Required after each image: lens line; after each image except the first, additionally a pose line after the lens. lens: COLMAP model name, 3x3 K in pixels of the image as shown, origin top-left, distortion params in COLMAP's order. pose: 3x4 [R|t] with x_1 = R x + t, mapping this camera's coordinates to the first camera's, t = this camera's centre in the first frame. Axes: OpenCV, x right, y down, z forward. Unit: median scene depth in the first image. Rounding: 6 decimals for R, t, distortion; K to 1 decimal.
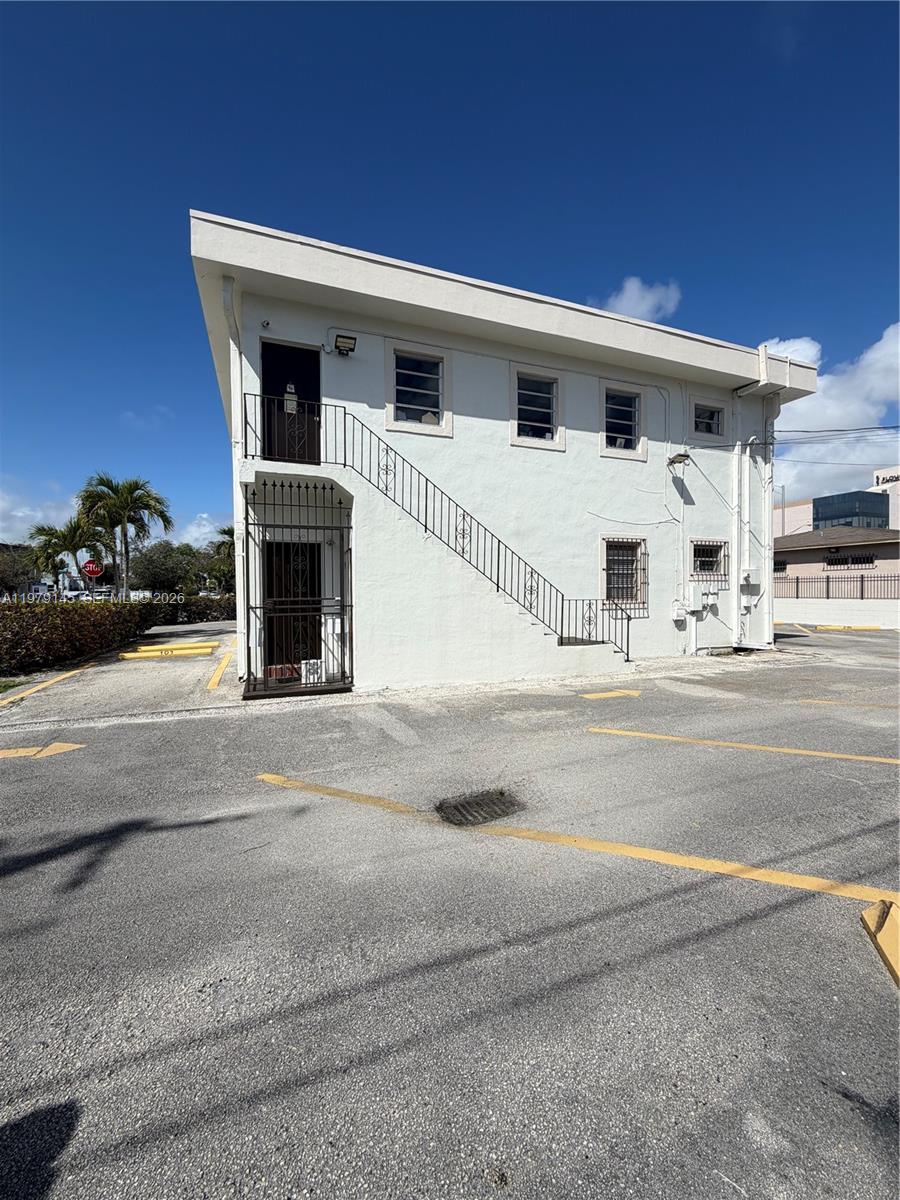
lens RADIAL K [[480.1, 0, 450.0], [0, 480.1, 600.0], [0, 0, 1]] dist [-0.000821, -0.000067]
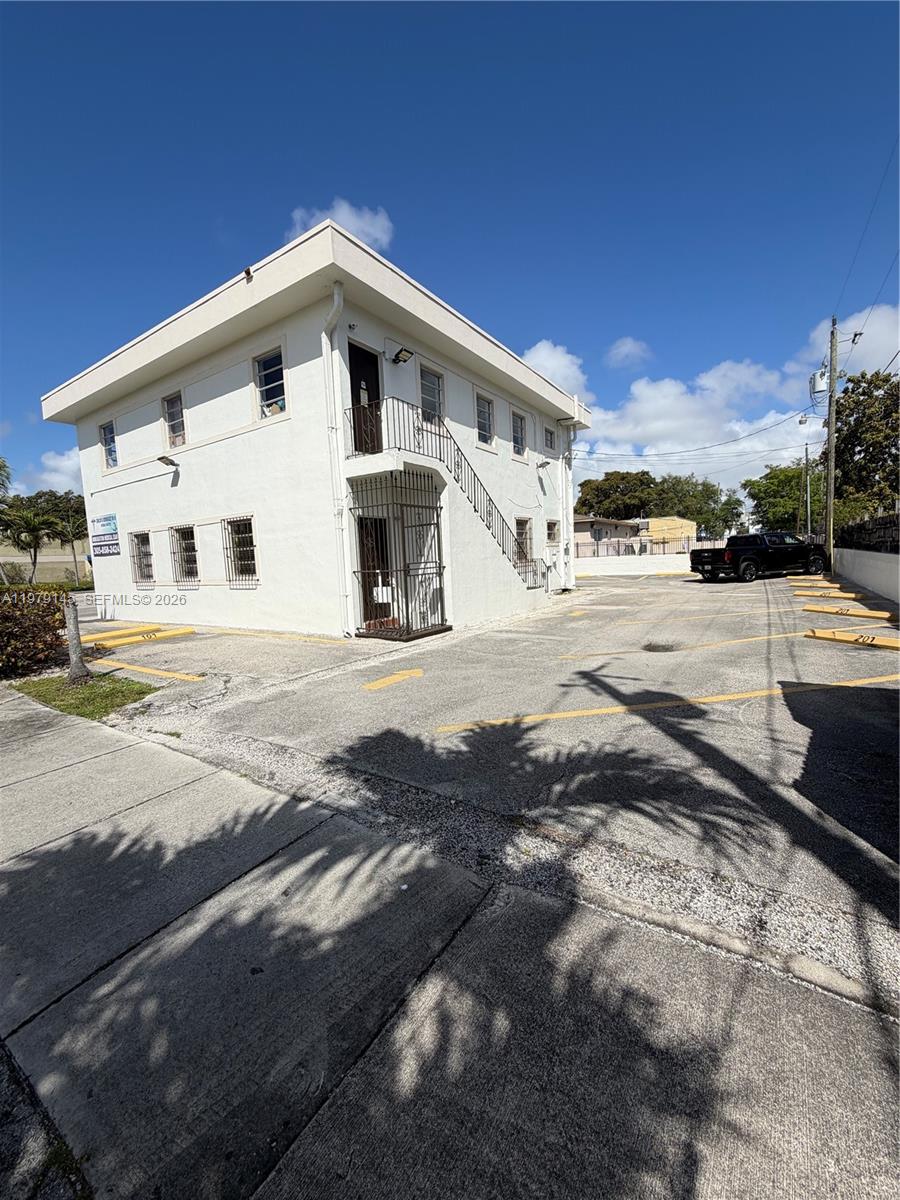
lens RADIAL K [[480.1, 0, 450.0], [0, 480.1, 600.0], [0, 0, 1]] dist [-0.000821, -0.000067]
pose [[0.817225, -0.081798, 0.570485, -0.739860], [0.052029, 0.996306, 0.068323, 0.010702], [-0.573966, -0.026154, 0.818461, -0.079618]]
